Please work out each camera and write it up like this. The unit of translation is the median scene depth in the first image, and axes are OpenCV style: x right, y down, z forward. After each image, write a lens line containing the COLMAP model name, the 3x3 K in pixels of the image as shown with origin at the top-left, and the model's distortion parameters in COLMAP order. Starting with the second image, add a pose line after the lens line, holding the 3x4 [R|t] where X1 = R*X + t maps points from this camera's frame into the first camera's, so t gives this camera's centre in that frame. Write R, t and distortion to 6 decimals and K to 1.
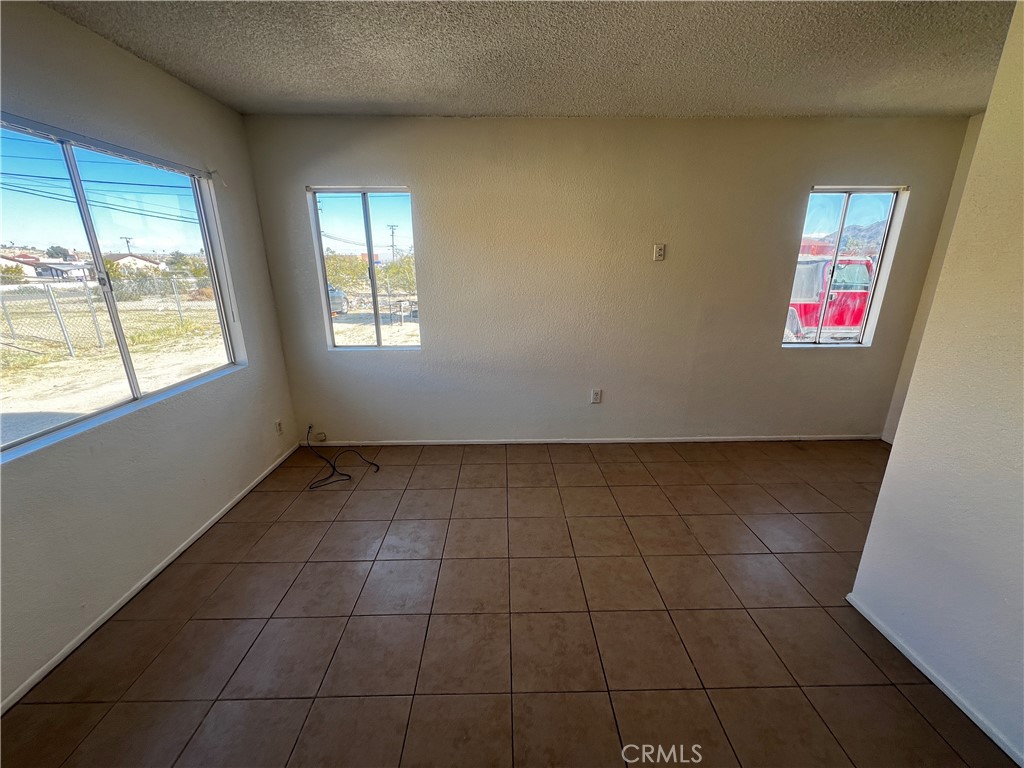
lens RADIAL K [[407.8, 0, 512.3], [0, 407.8, 383.2], [0, 0, 1]] dist [-0.002291, 0.000668]
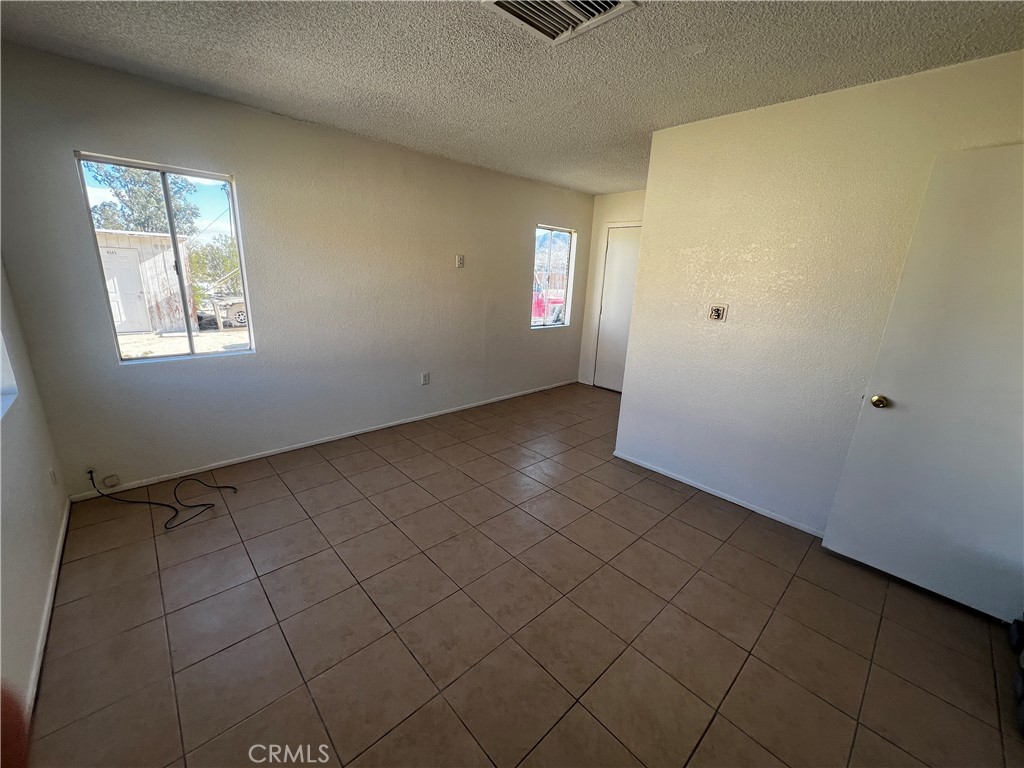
lens RADIAL K [[407.8, 0, 511.8], [0, 407.8, 383.3], [0, 0, 1]] dist [-0.002291, 0.000668]
pose [[0.742558, -0.142629, 0.654419, -0.406408], [0.145206, 0.988107, 0.050593, 0.023441], [-0.653852, 0.057457, 0.754438, -0.072447]]
